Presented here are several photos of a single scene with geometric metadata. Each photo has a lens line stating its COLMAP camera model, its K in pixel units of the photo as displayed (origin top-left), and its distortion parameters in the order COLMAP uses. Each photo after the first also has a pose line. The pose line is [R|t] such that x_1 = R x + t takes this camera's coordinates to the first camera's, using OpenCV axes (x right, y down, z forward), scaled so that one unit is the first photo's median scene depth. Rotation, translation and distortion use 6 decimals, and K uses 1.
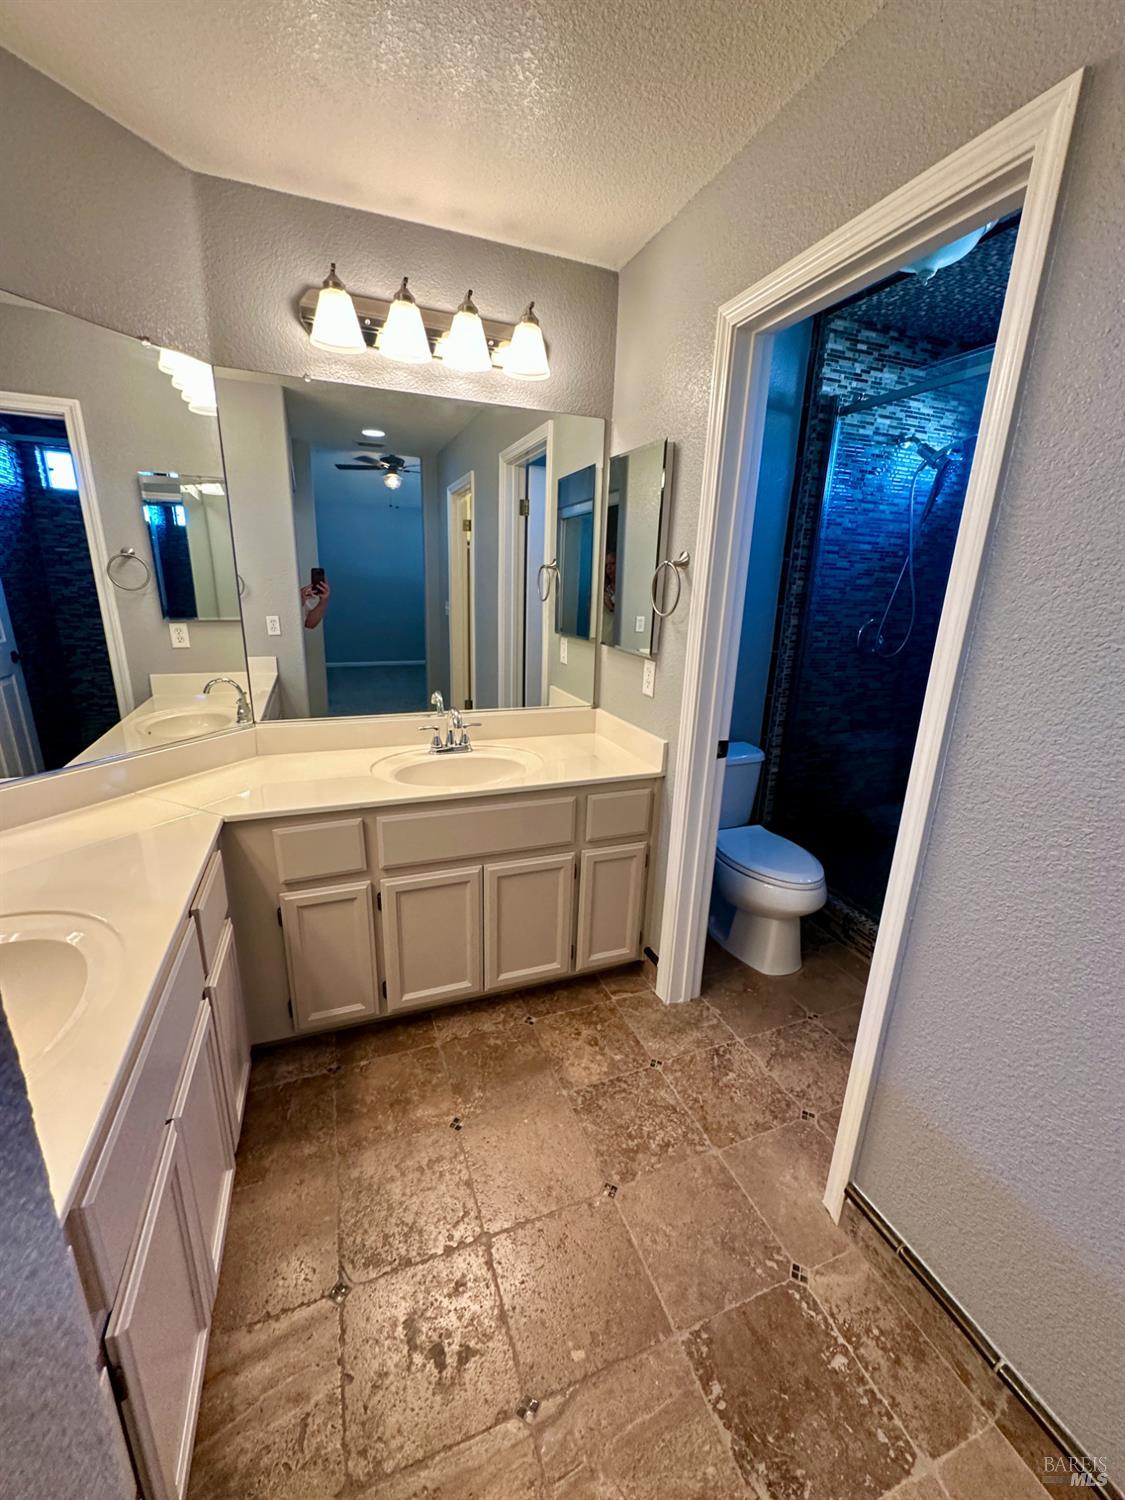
lens RADIAL K [[597.1, 0, 559.0], [0, 597.1, 749.4], [0, 0, 1]] dist [-0.000168, 0.000201]
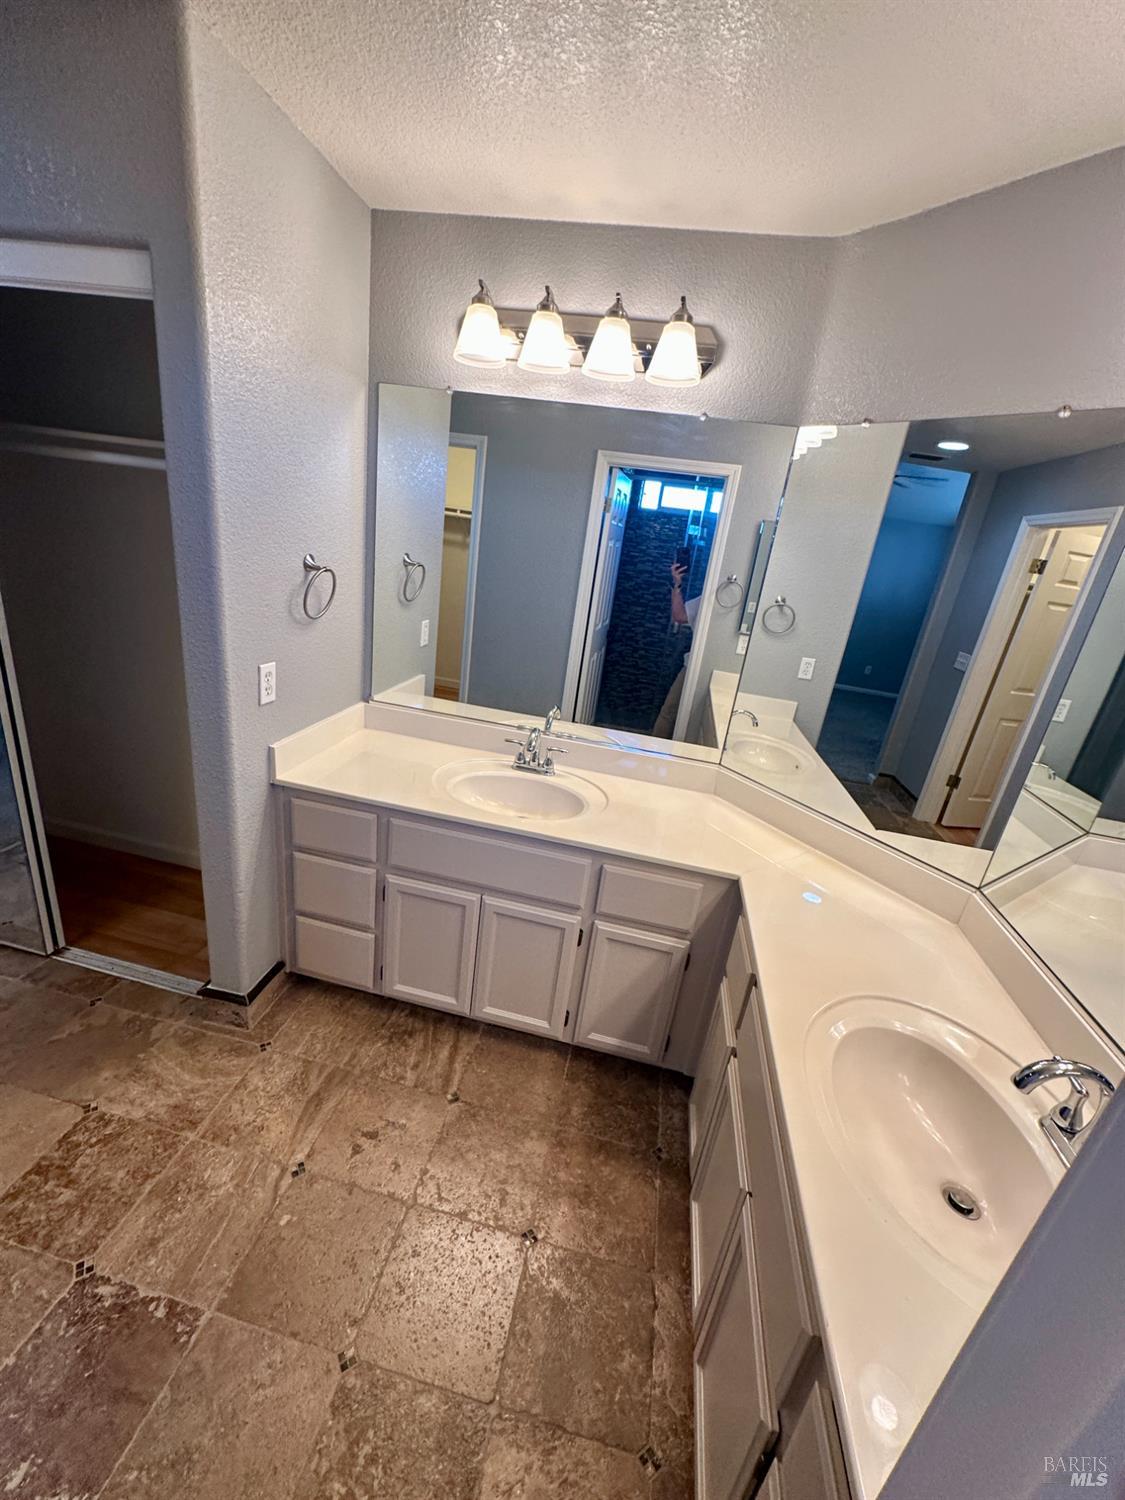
lens RADIAL K [[597.1, 0, 559.0], [0, 597.1, 749.4], [0, 0, 1]] dist [-0.000168, 0.000201]
pose [[-0.514969, 0.194275, -0.834904, 0.380287], [-0.372561, 0.826453, 0.422105, -0.344442], [0.772013, 0.528424, -0.353219, 0.885896]]
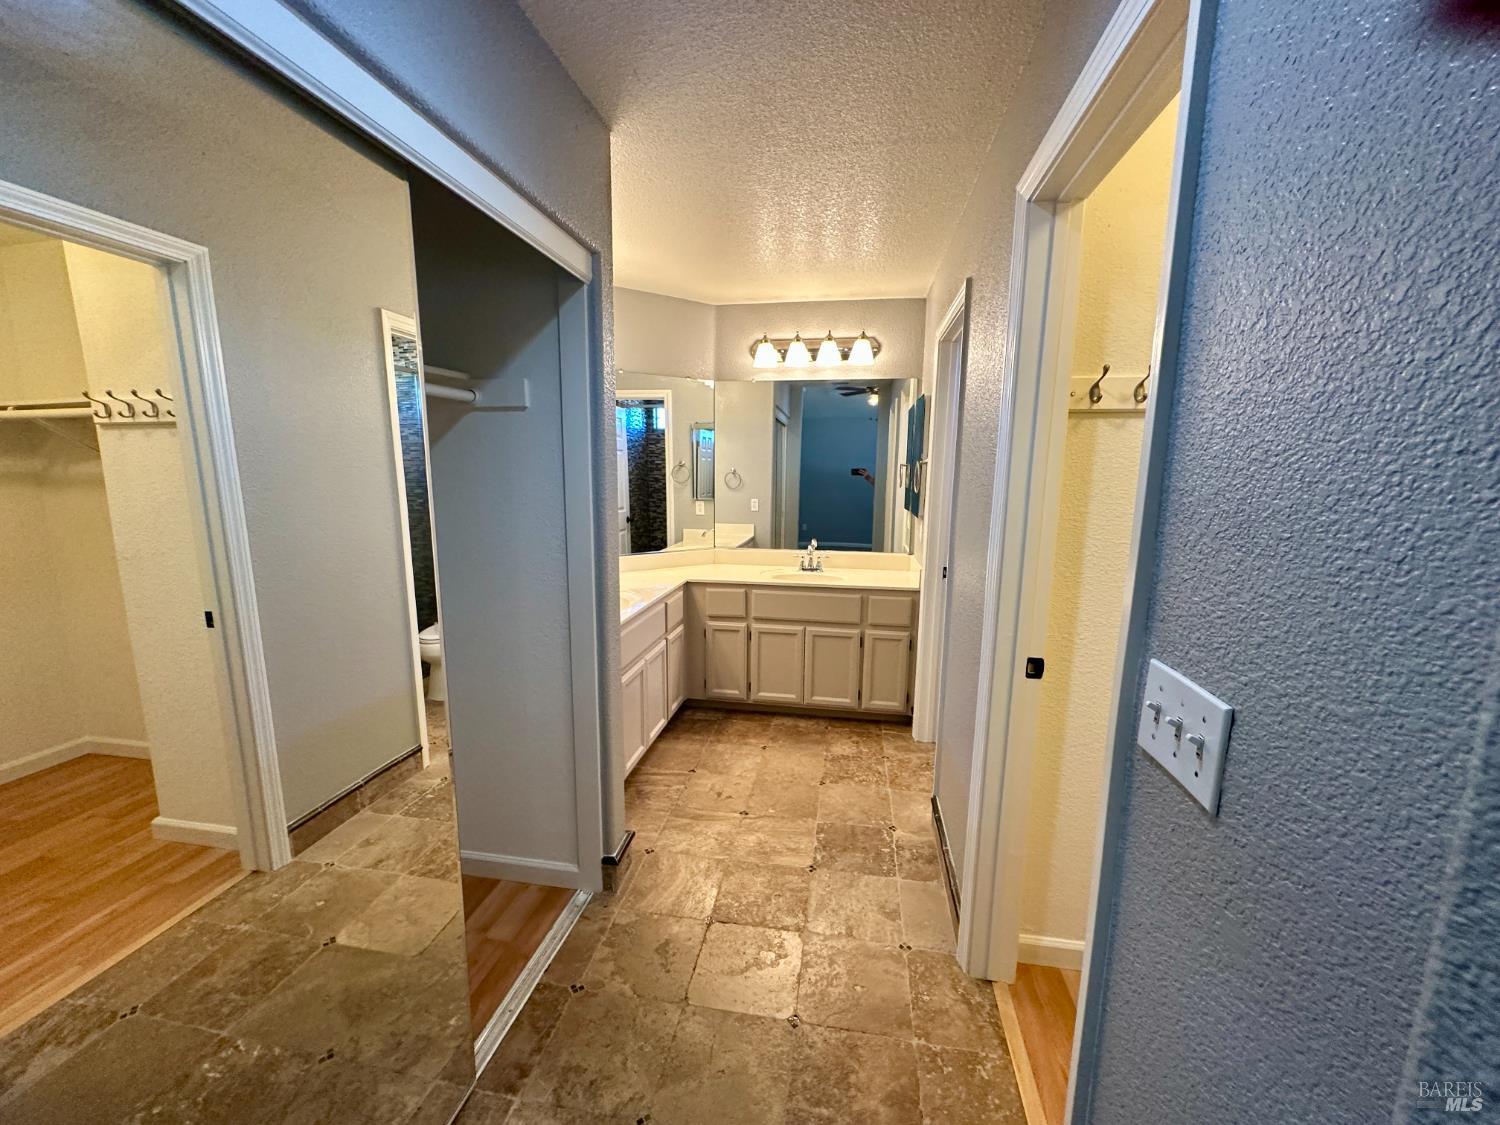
lens RADIAL K [[597.1, 0, 750.0], [0, 597.1, 562.5], [0, 0, 1]] dist [-0.000168, 0.000201]
pose [[0.859688, 0.058901, -0.507413, 0.674590], [-0.126168, 0.987038, -0.099185, 0.214951], [0.494994, 0.149287, 0.855976, -0.704946]]
